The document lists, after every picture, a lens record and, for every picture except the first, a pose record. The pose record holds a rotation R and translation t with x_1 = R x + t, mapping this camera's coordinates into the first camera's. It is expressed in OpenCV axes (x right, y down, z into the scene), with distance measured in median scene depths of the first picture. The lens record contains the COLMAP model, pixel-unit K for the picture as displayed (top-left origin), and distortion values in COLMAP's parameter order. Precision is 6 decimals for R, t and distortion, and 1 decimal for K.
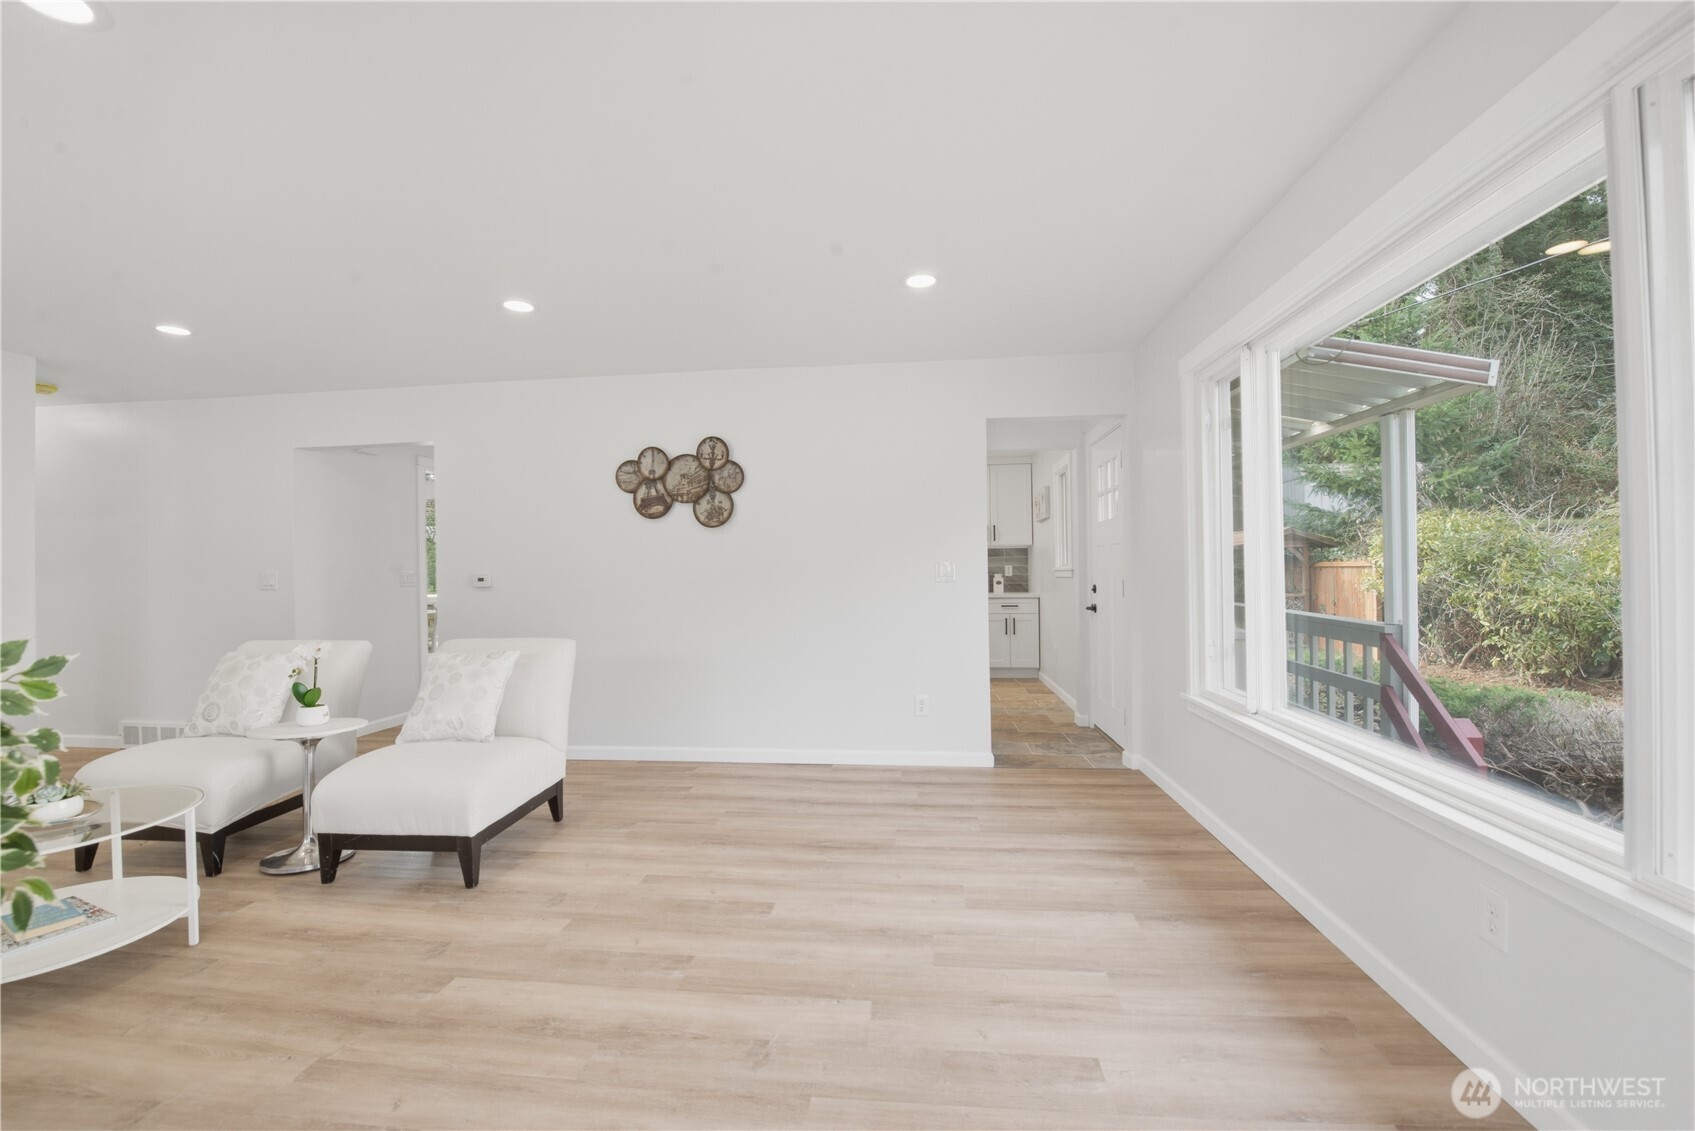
lens RADIAL K [[684.0, 0, 847.5], [0, 684.0, 565.5], [0, 0, 1]] dist [-0.015301, -0.000538]
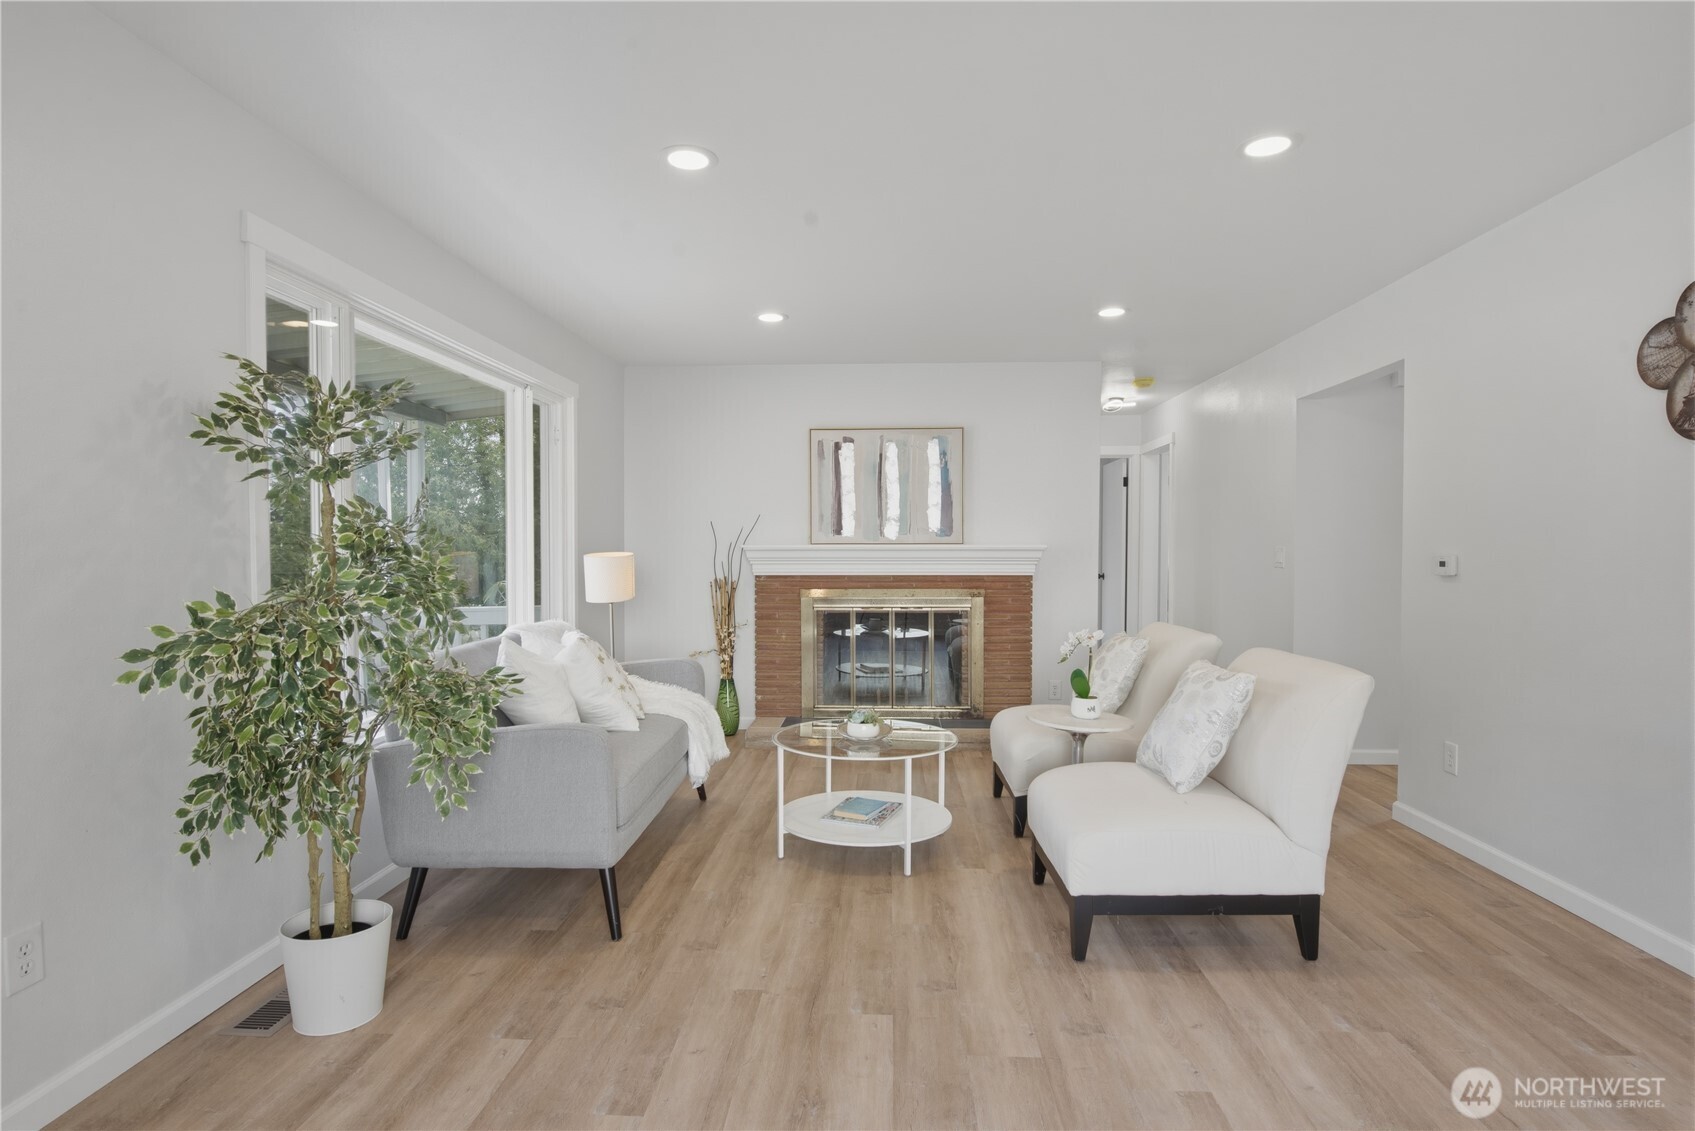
lens RADIAL K [[873.7, 0, 847.5], [0, 873.7, 565.5], [0, 0, 1]] dist [-0.006192, -0.001870]
pose [[0.053721, 0.034316, -0.997966, 0.428420], [0.008084, 0.999362, 0.034799, -0.018396], [0.998523, -0.009937, 0.053409, 0.697370]]
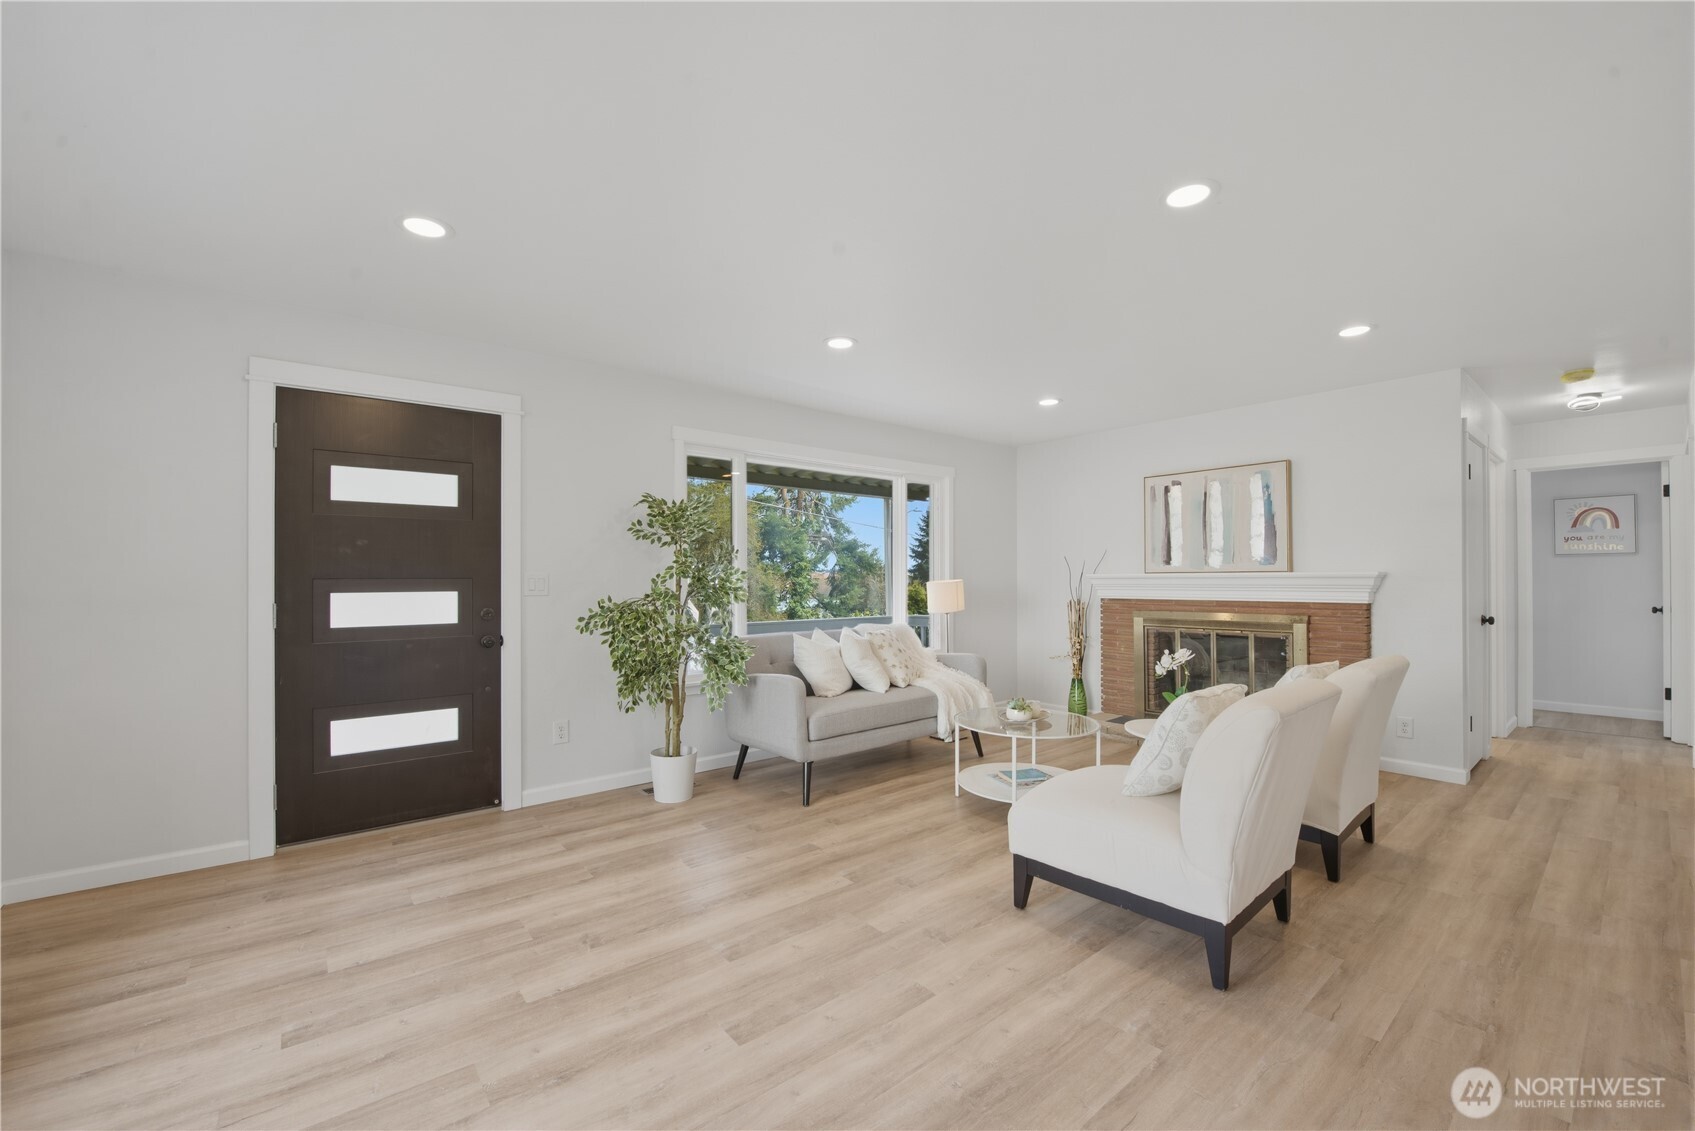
lens RADIAL K [[684.0, 0, 847.5], [0, 684.0, 565.5], [0, 0, 1]] dist [-0.015301, -0.000538]
pose [[-0.702136, 0.002582, -0.712038, 0.316035], [0.019900, 0.999674, -0.015999, -0.003740], [0.711765, -0.025403, -0.701959, 1.546616]]
